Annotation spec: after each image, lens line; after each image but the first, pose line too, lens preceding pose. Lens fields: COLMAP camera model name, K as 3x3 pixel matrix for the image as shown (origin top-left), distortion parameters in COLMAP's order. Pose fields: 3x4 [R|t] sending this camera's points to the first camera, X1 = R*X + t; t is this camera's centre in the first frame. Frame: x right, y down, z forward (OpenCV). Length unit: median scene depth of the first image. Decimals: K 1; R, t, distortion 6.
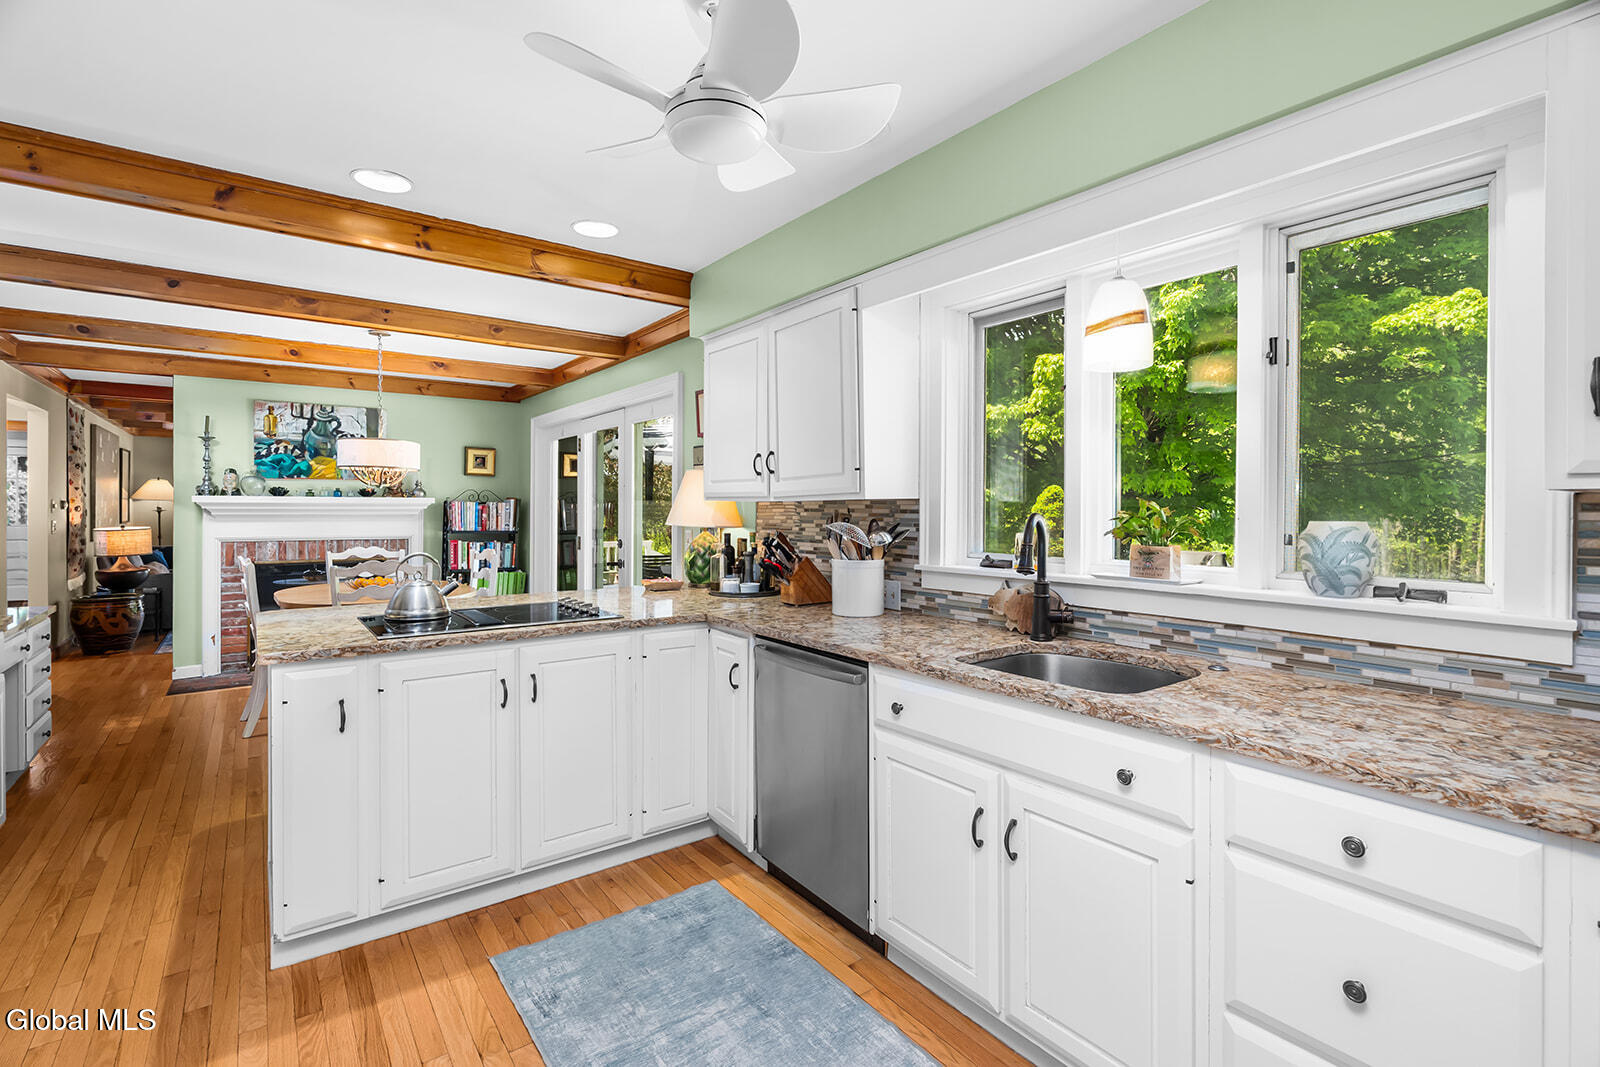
lens RADIAL K [[732.2, 0, 793.1], [0, 732.2, 508.7], [0, 0, 1]] dist [-0.003563, 0.000052]
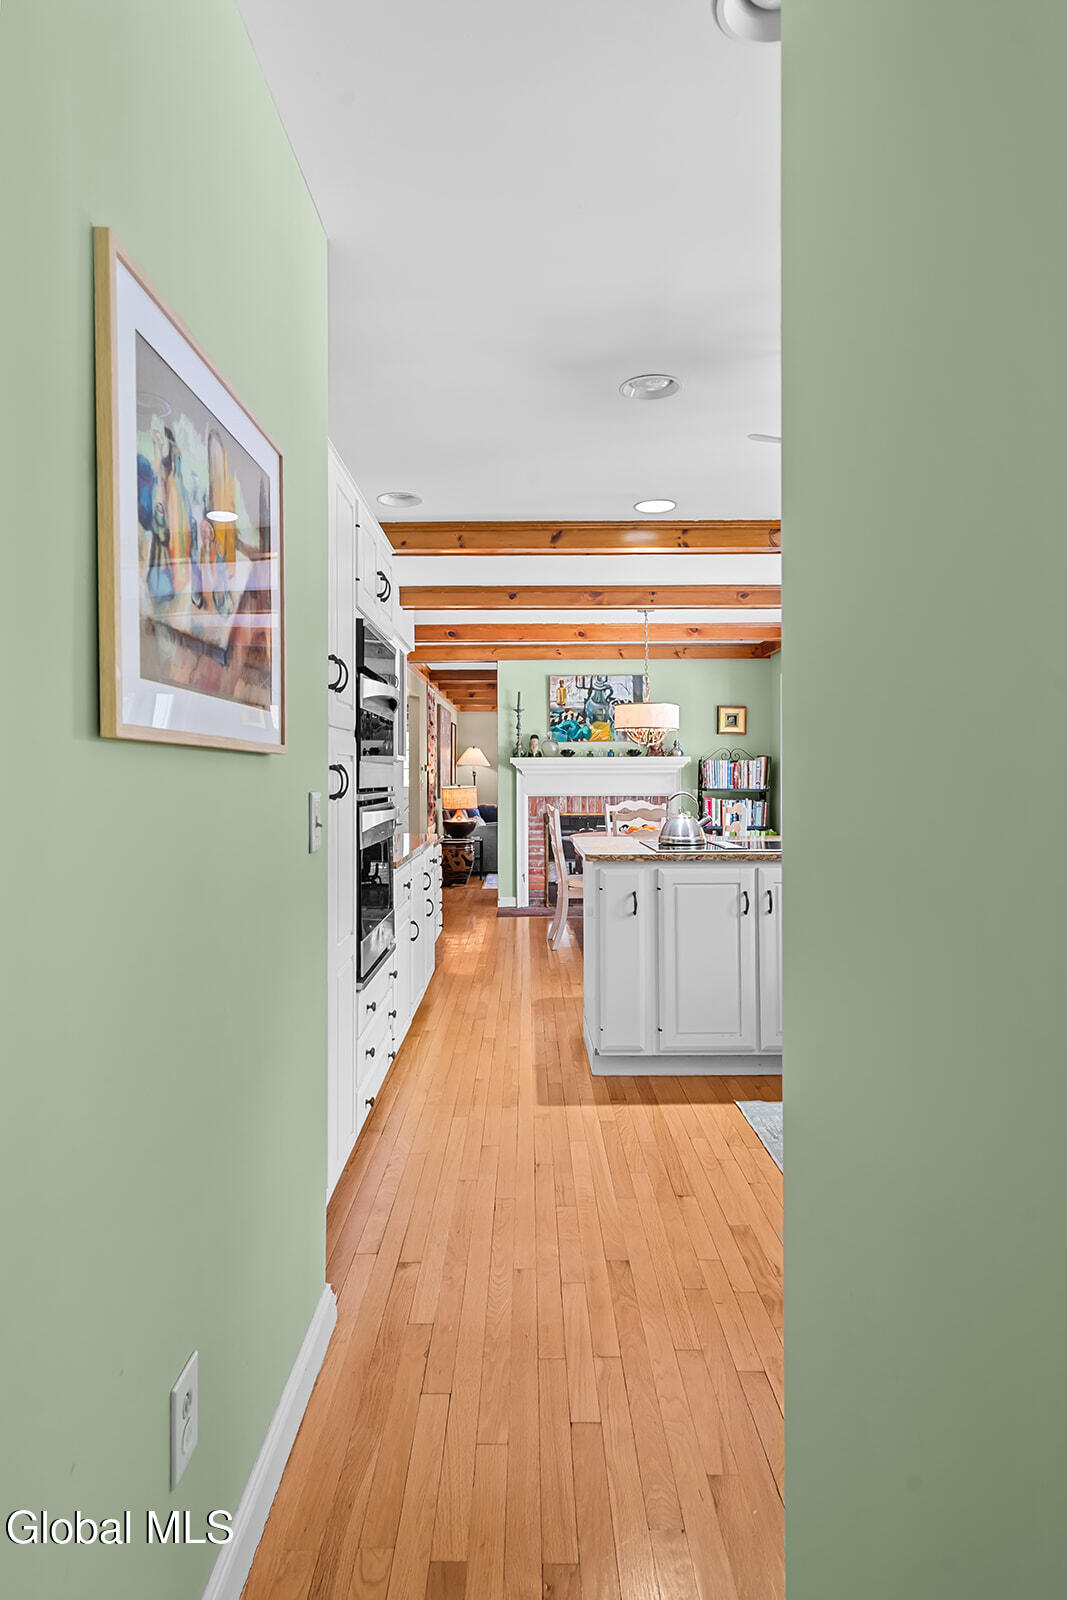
lens RADIAL K [[884.1, 0, 532.6], [0, 884.1, 774.0], [0, 0, 1]] dist [0.002028, 0.000149]
pose [[0.807904, -0.007921, -0.589261, 0.076659], [0.007166, 0.999968, -0.003616, 0.013959], [0.589271, -0.001302, 0.807935, -0.164888]]
